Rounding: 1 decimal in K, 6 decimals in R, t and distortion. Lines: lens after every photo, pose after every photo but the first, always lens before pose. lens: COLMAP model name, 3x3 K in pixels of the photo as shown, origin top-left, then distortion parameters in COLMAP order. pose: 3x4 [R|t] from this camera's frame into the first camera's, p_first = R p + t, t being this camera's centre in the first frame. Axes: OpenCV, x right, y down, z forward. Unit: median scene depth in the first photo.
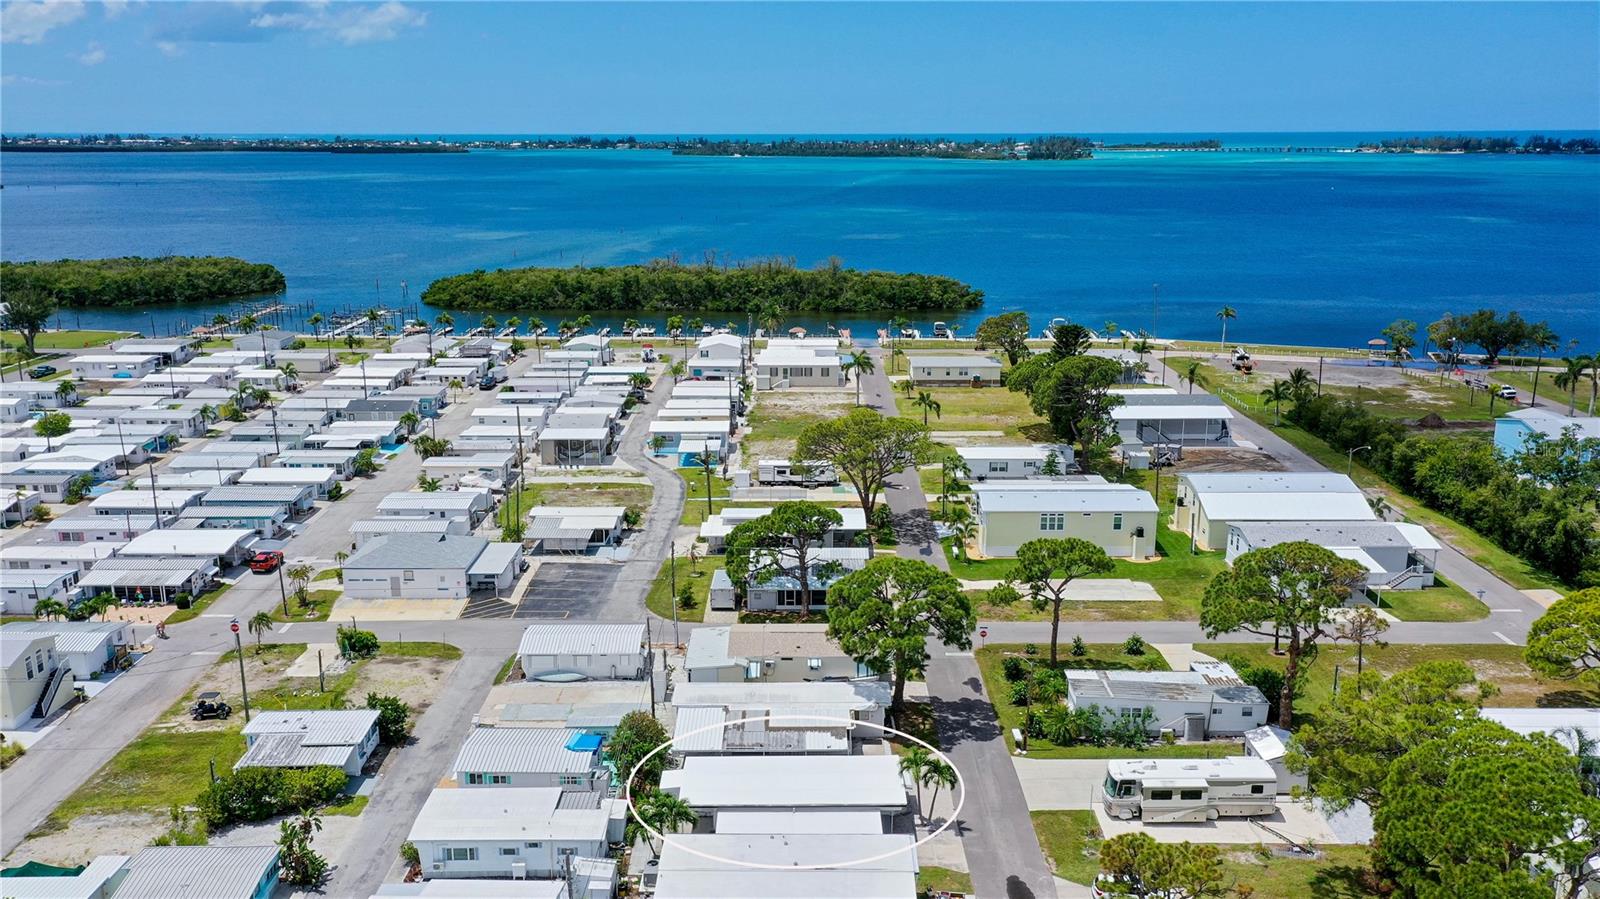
lens RADIAL K [[1270.2, 0, 800.0], [0, 1270.2, 449.5], [0, 0, 1]] dist [0.022666, 0.003630]
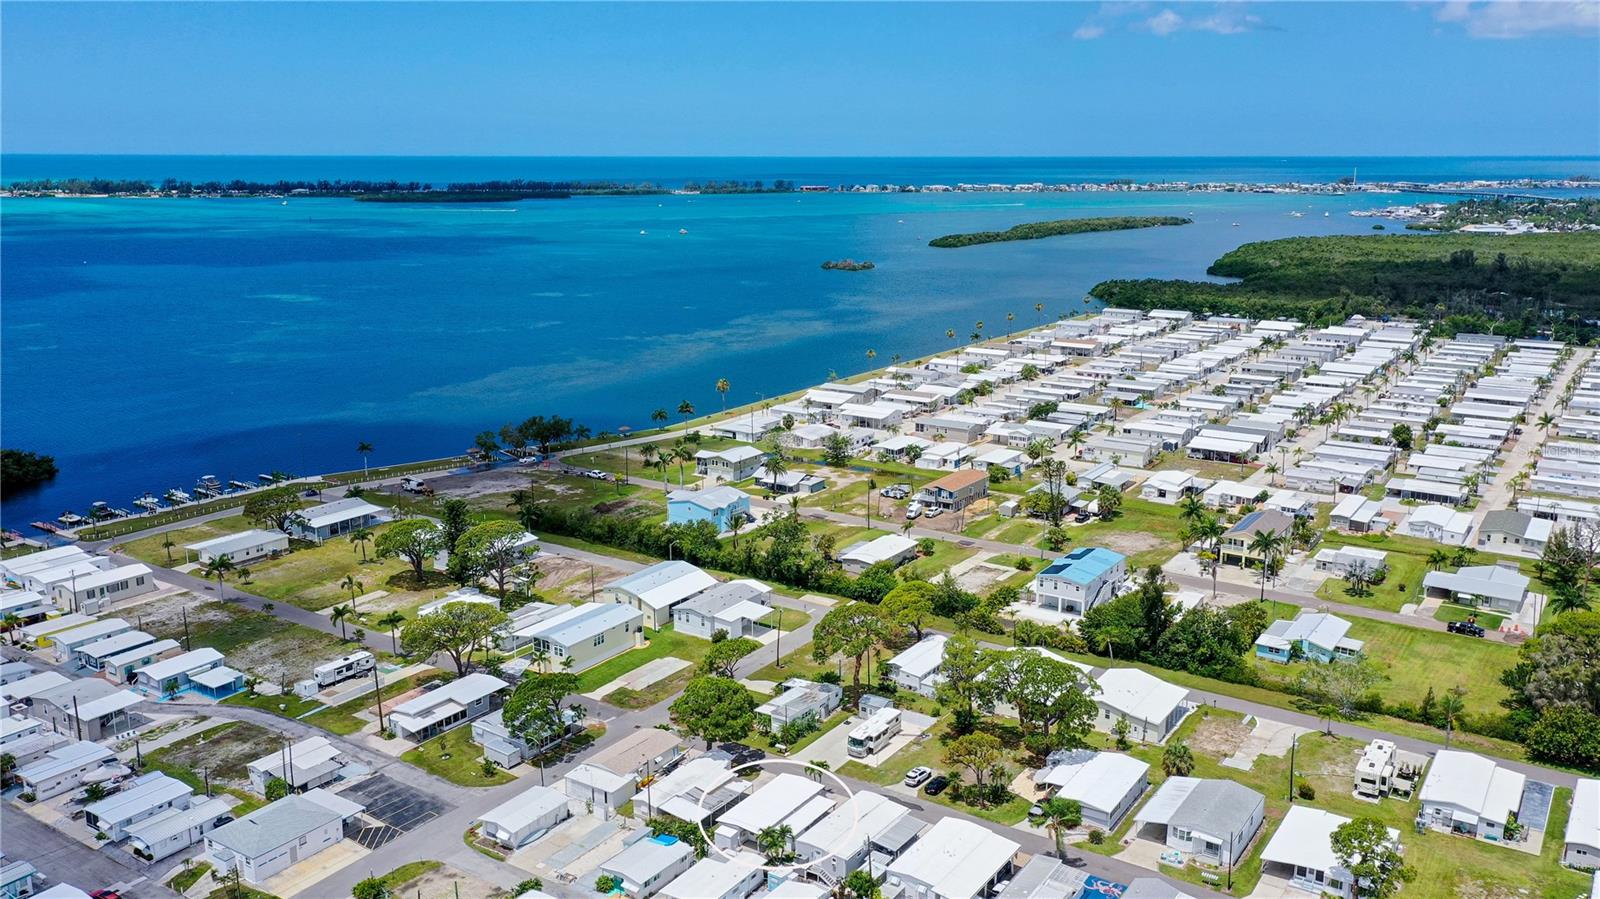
lens RADIAL K [[1270.2, 0, 800.0], [0, 1270.2, 449.5], [0, 0, 1]] dist [0.022666, 0.003630]
pose [[0.556391, -0.181122, 0.810940, -0.727210], [0.199602, 0.976511, 0.081154, -0.203110], [-0.806590, 0.116712, 0.579474, -0.098767]]
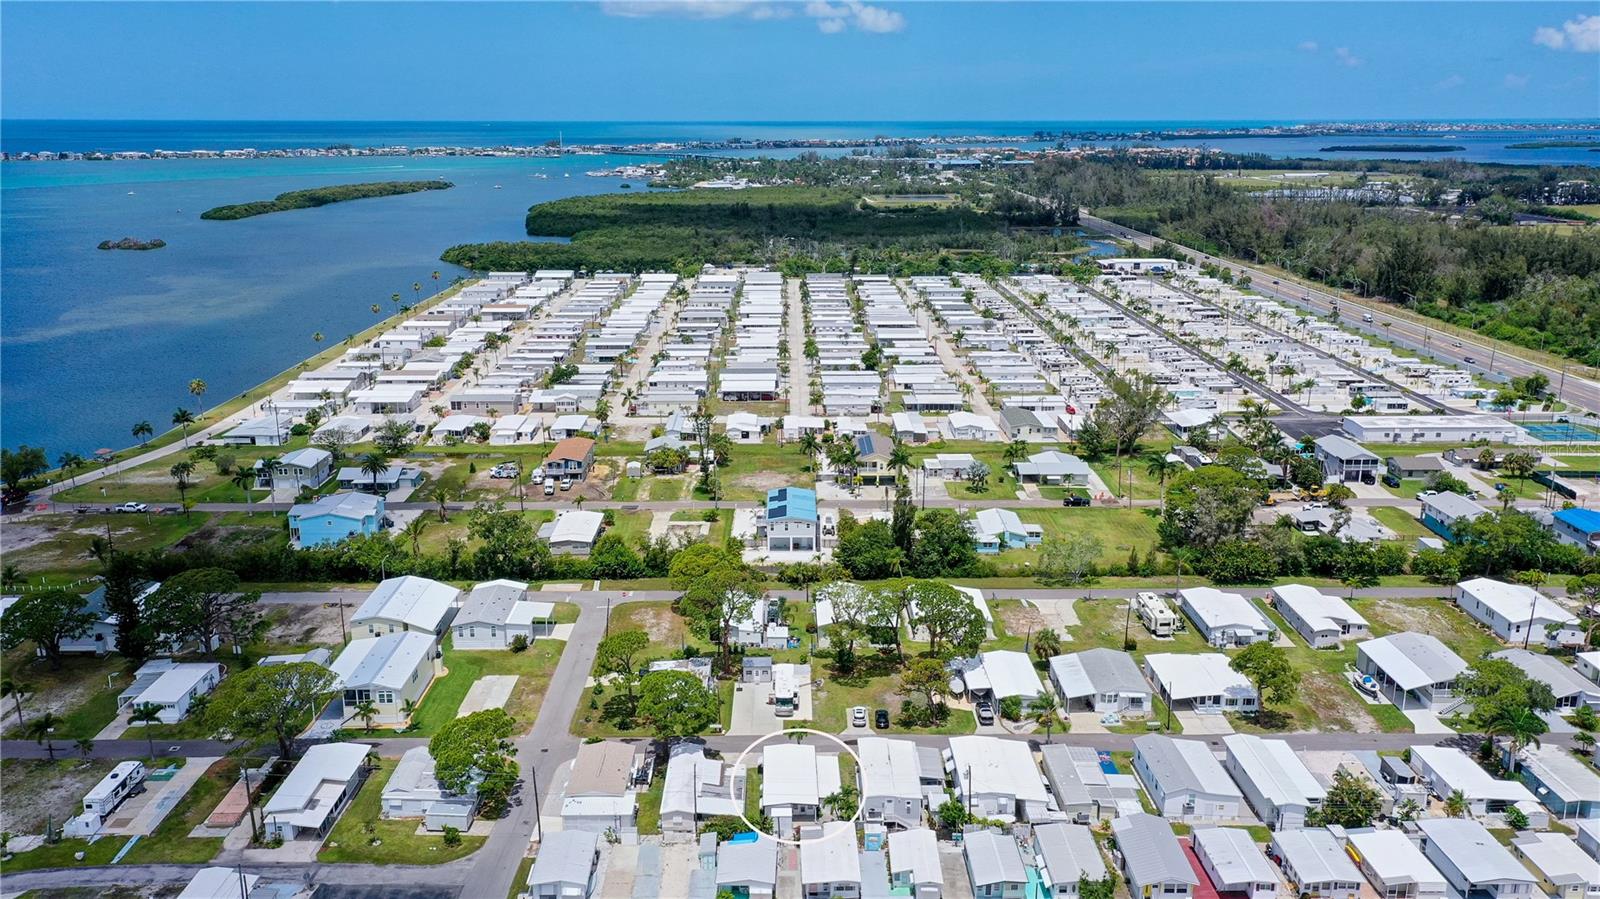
lens RADIAL K [[1270.2, 0, 800.0], [0, 1270.2, 449.5], [0, 0, 1]] dist [0.022666, 0.003630]
pose [[-0.000144, -0.245916, 0.969291, -0.864394], [0.246925, 0.939268, 0.238336, -0.319604], [-0.969035, 0.239376, 0.060587, 0.395004]]
